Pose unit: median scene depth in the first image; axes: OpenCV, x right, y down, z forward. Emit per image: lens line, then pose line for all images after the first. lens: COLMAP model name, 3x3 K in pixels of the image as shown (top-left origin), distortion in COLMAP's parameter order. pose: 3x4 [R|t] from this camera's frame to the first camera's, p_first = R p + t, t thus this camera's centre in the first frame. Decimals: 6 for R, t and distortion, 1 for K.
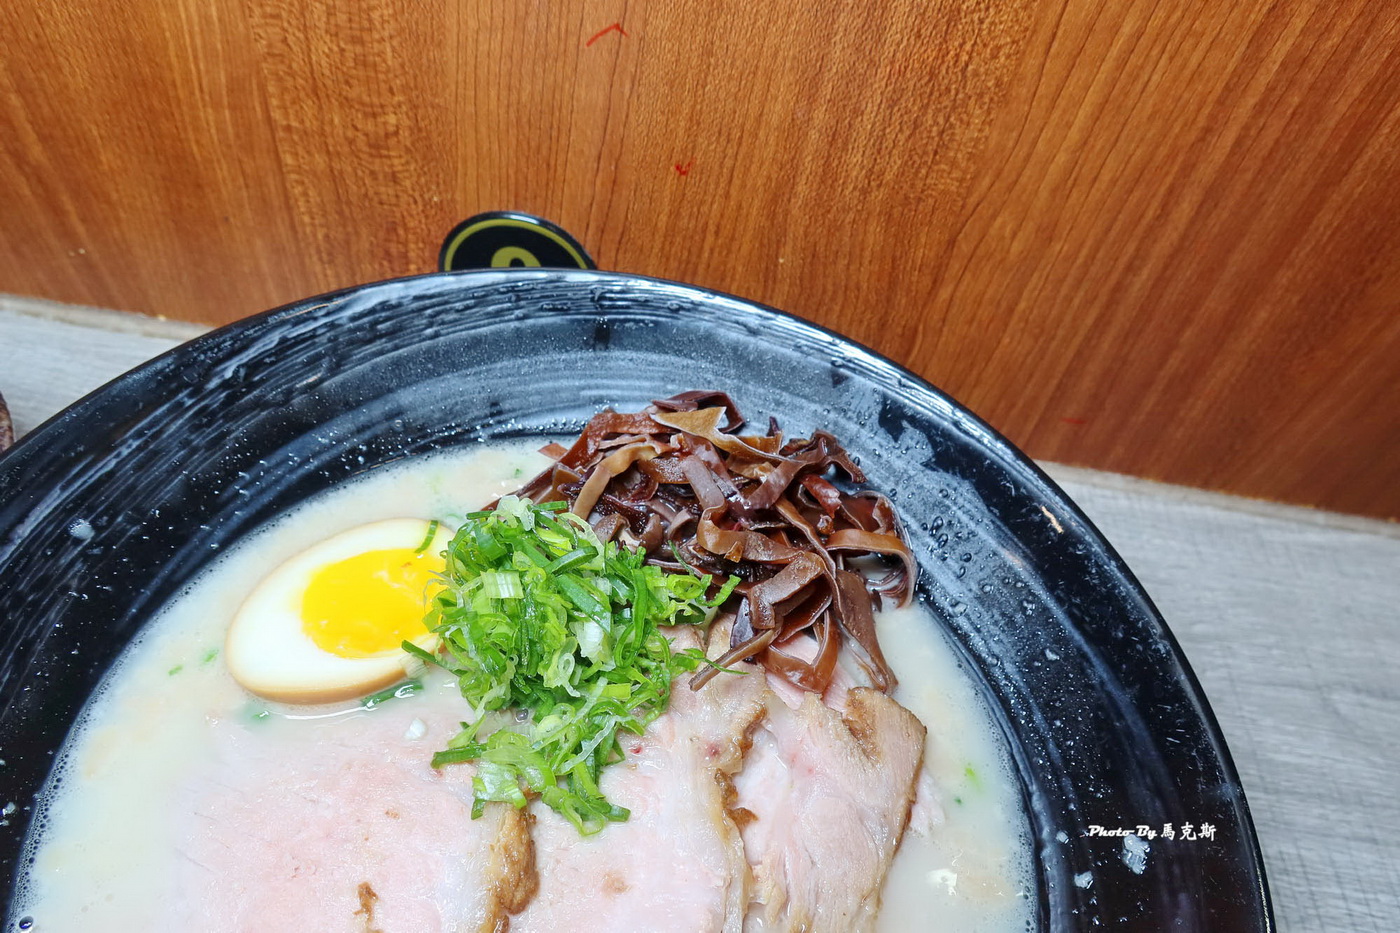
lens RADIAL K [[944.5, 0, 697.0], [0, 944.5, 466.8], [0, 0, 1]] dist [-0.021327, 0.004428]
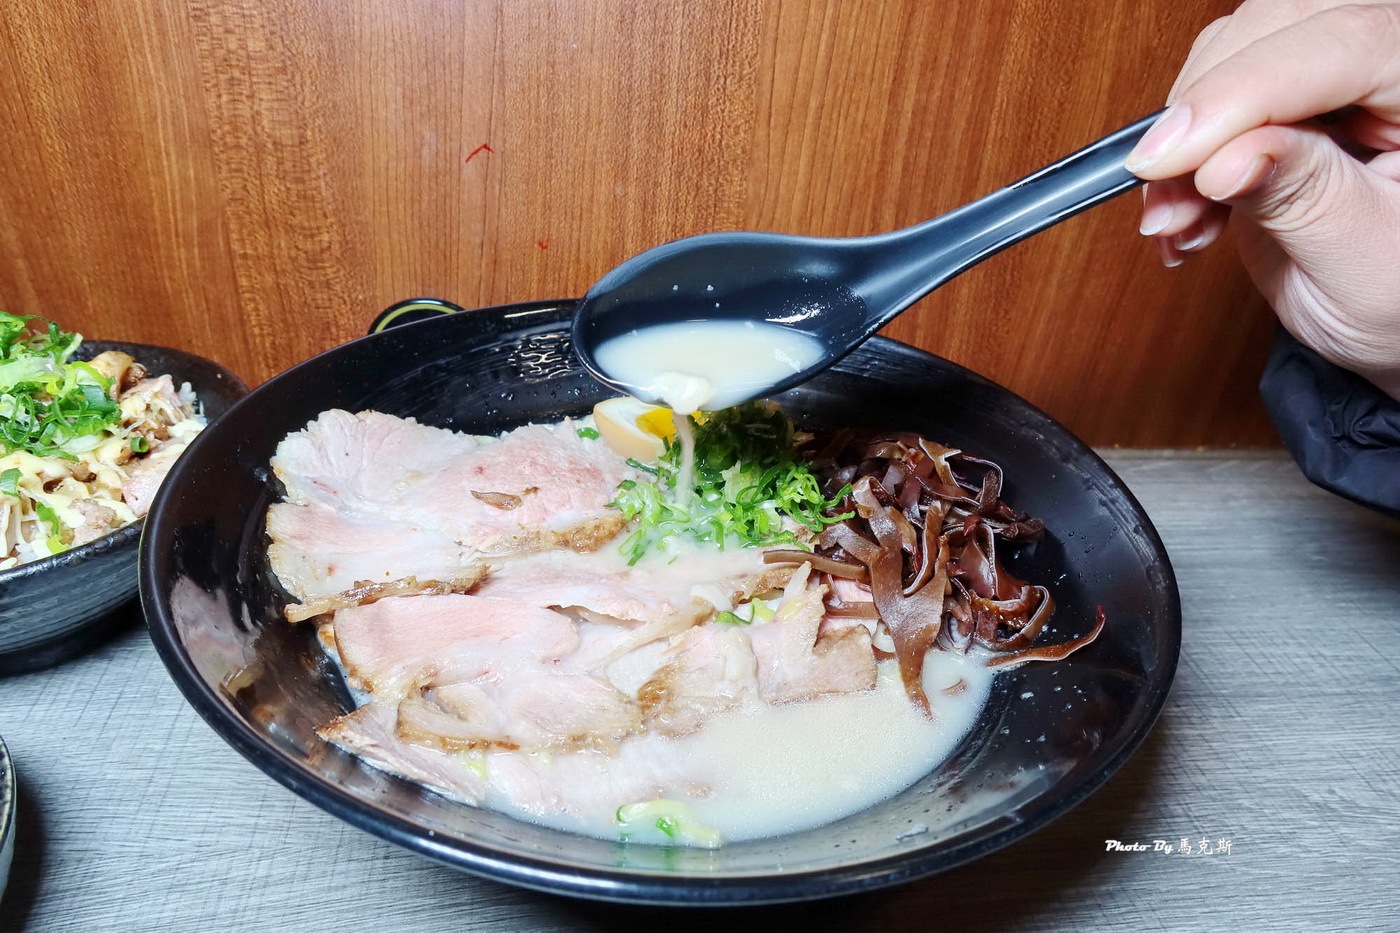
lens RADIAL K [[944.5, 0, 696.4], [0, 944.5, 463.8], [0, 0, 1]] dist [-0.021327, 0.004428]
pose [[0.973393, -0.161704, 0.162352, -0.072742], [0.202820, 0.937717, -0.282046, 0.421650], [-0.106632, 0.307470, 0.945564, -0.242253]]
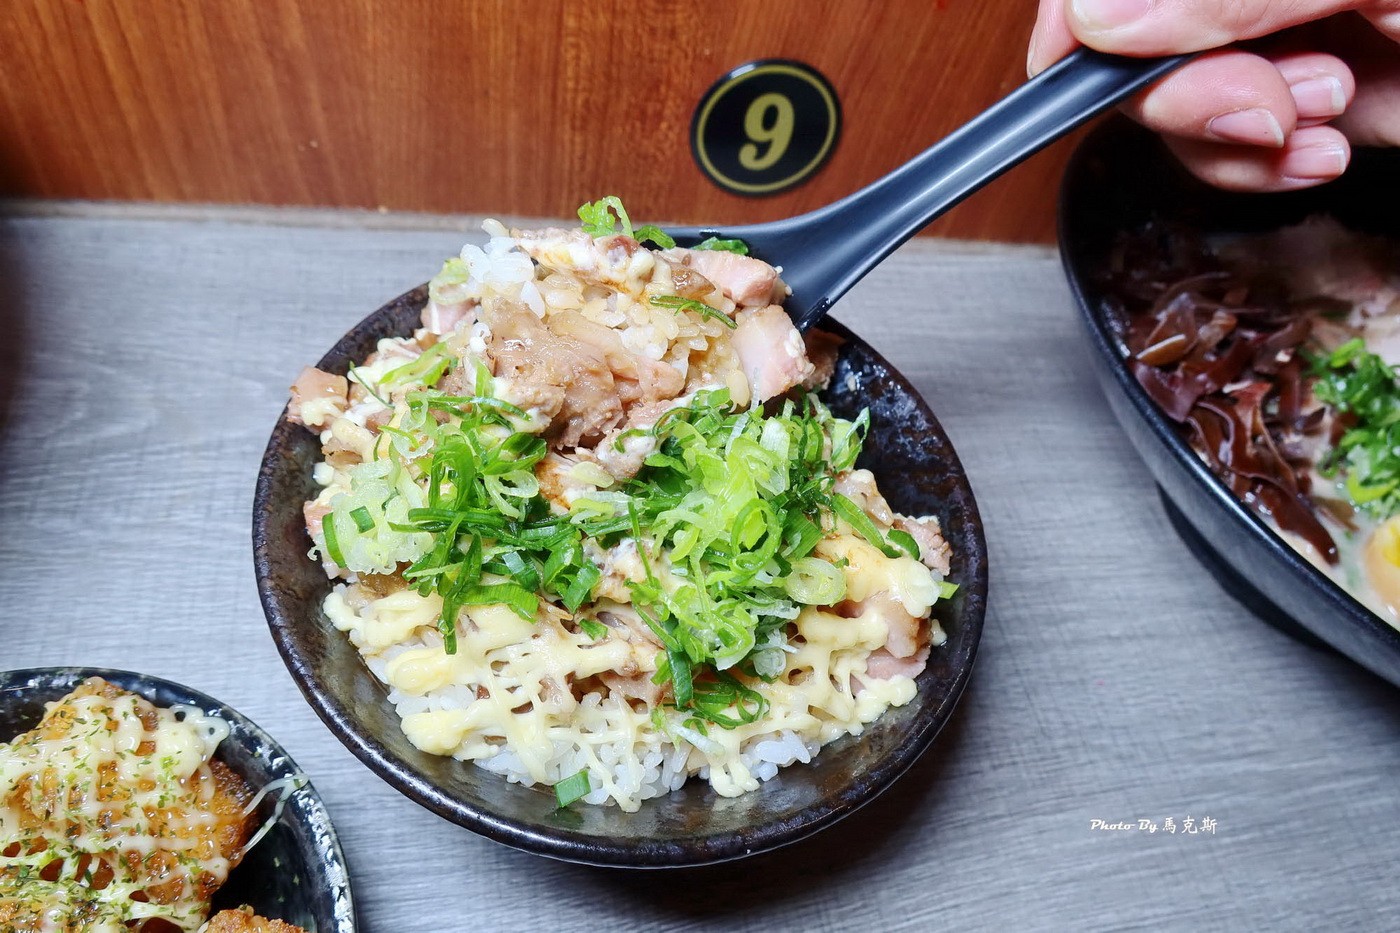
lens RADIAL K [[944.5, 0, 696.0], [0, 944.5, 459.7], [0, 0, 1]] dist [-0.021327, 0.004428]
pose [[0.966953, -0.165934, 0.193565, -0.590412], [0.149026, 0.983868, 0.098966, 0.061000], [-0.206865, -0.066850, 0.976083, -0.058348]]
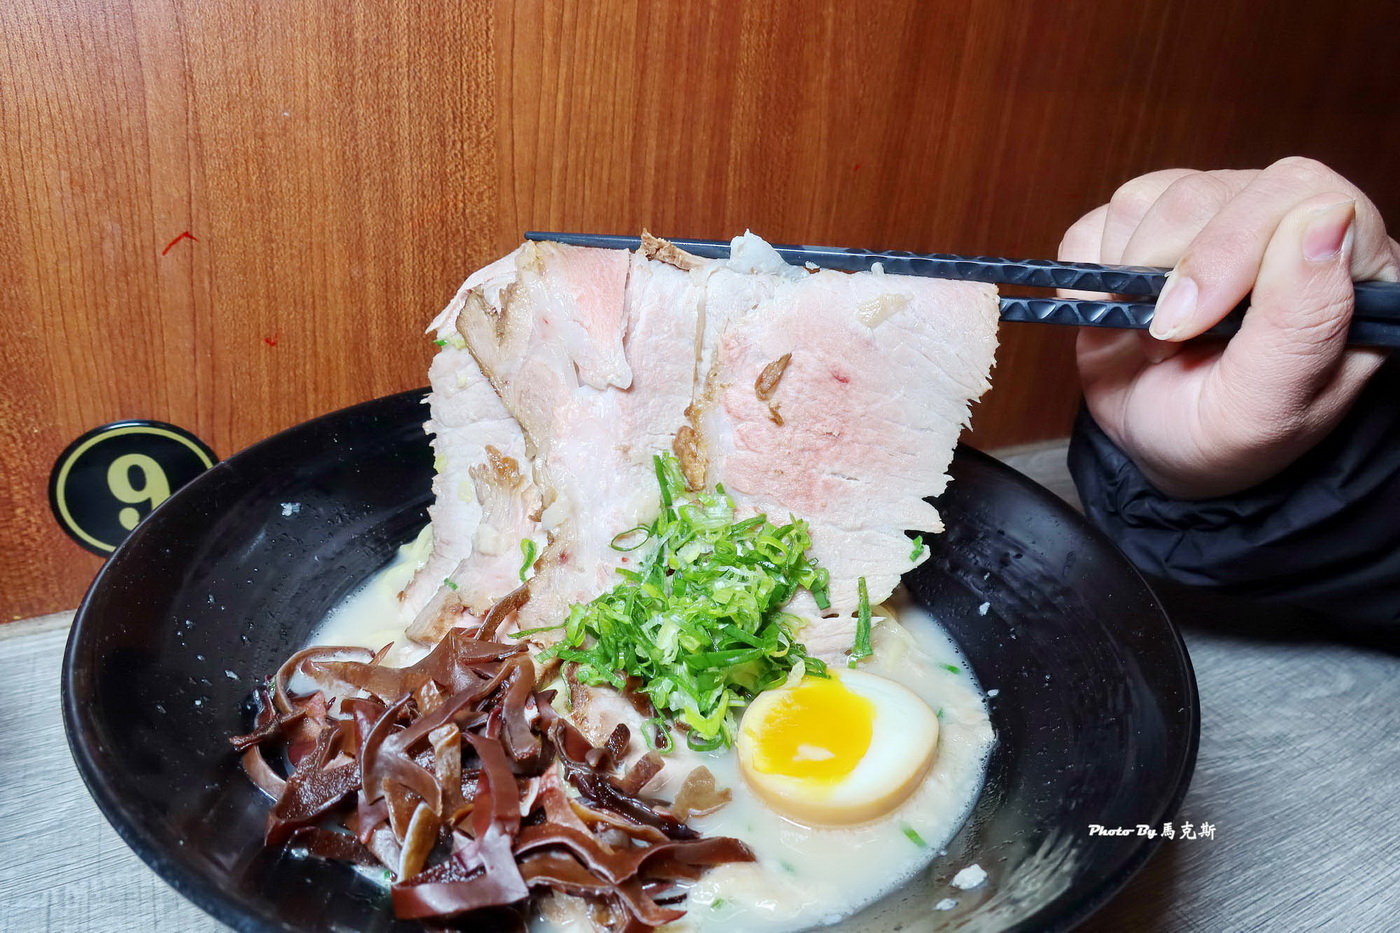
lens RADIAL K [[944.5, 0, 696.1], [0, 944.5, 462.4], [0, 0, 1]] dist [-0.021327, 0.004428]
pose [[0.830074, -0.291841, 0.475191, -0.177823], [0.439271, 0.867135, -0.234772, 0.332751], [-0.343539, 0.403616, 0.847983, -0.140285]]
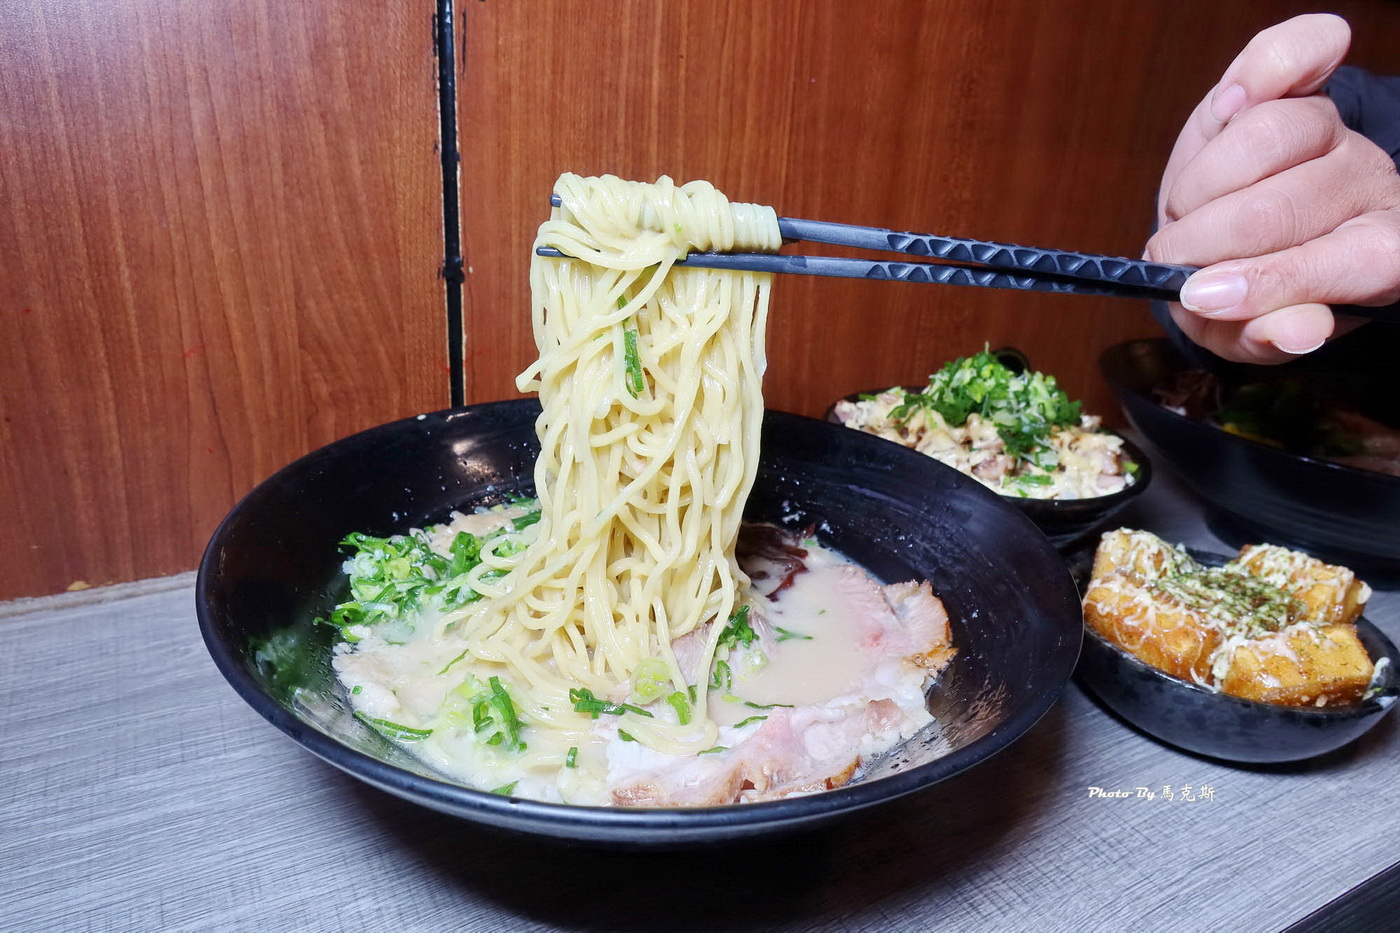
lens RADIAL K [[944.5, 0, 687.5], [0, 944.5, 466.2], [0, 0, 1]] dist [-0.021327, 0.004428]
pose [[0.841288, -0.271027, 0.467738, -1.878499], [0.436681, 0.850749, -0.292467, 0.260522], [-0.318661, 0.450301, 0.834077, -0.396580]]
